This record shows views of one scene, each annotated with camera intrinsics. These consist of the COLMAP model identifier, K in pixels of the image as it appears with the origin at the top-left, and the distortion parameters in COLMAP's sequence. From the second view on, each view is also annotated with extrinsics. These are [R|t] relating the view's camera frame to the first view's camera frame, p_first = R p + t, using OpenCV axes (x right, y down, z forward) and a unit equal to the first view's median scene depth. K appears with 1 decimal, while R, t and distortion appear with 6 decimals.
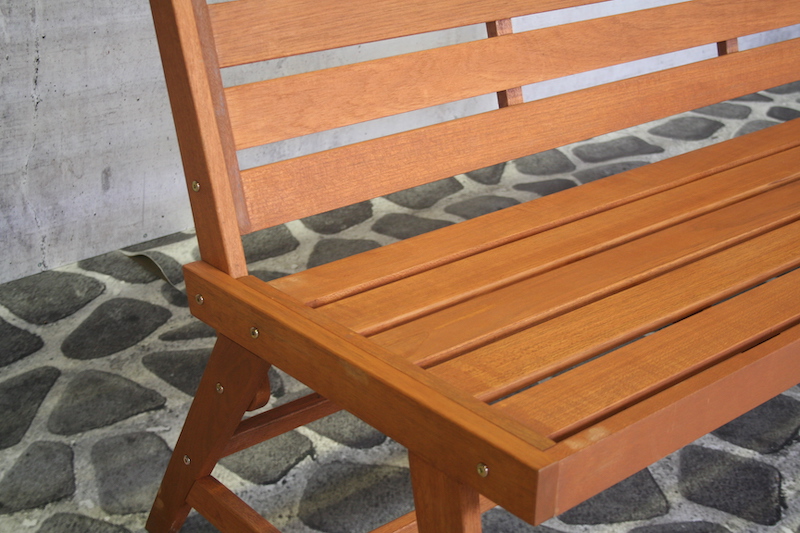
lens RADIAL K [[1253.5, 0, 400.0], [0, 1253.5, 266.5], [0, 0, 1]] dist [-0.012456, 0.108637]
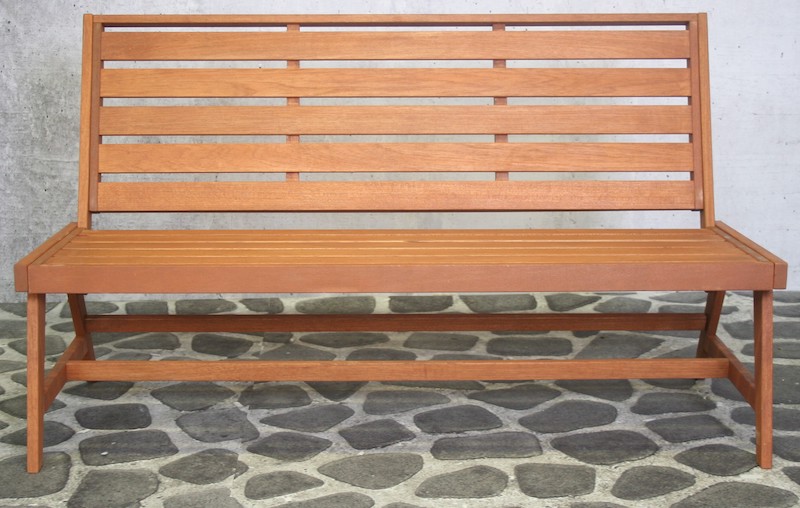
lens RADIAL K [[1348.8, 0, 400.0], [0, 1348.8, 254.0], [0, 0, 1]] dist [-0.009228, -0.041899]
pose [[0.756157, 0.086877, -0.648598, 1.319308], [-0.237426, 0.960033, -0.148208, 0.195099], [0.609799, 0.266062, 0.746562, -0.279890]]
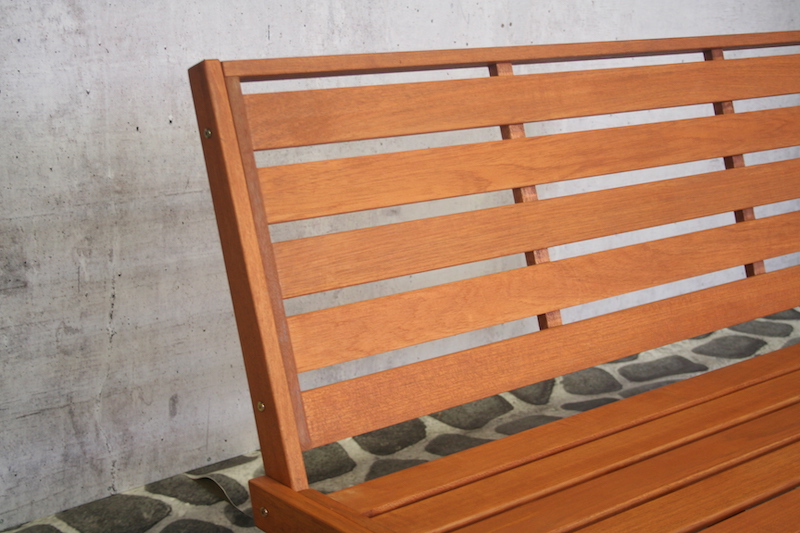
lens RADIAL K [[1253.5, 0, 400.0], [0, 1253.5, 266.5], [0, 0, 1]] dist [-0.012456, 0.108637]
pose [[0.998830, -0.023988, -0.042001, 0.005135], [0.016039, 0.983487, -0.180267, 0.010794], [0.045632, 0.179383, 0.982721, -0.065912]]
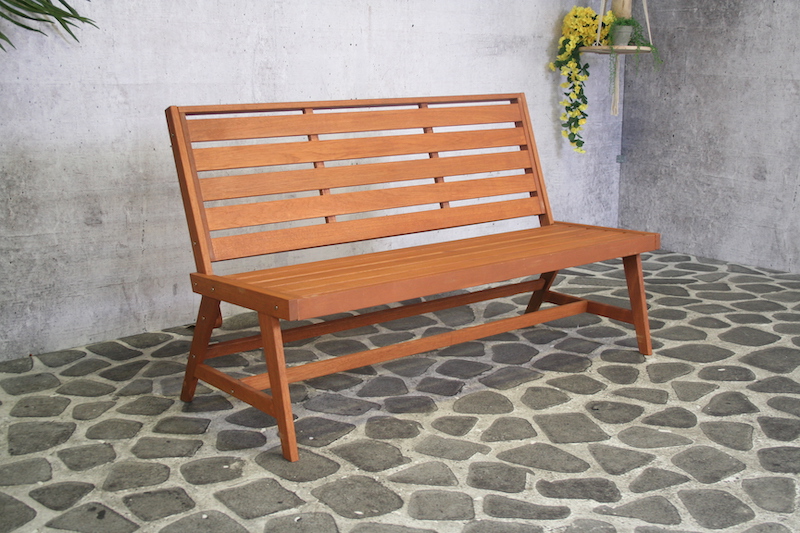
lens RADIAL K [[1026.3, 0, 400.0], [0, 1026.3, 266.5], [0, 0, 1]] dist [-0.044899, -0.010828]
pose [[0.997631, -0.047342, -0.049916, 0.287890], [0.034619, 0.972475, -0.230420, 0.377086], [0.059450, 0.228146, 0.971810, -0.824866]]
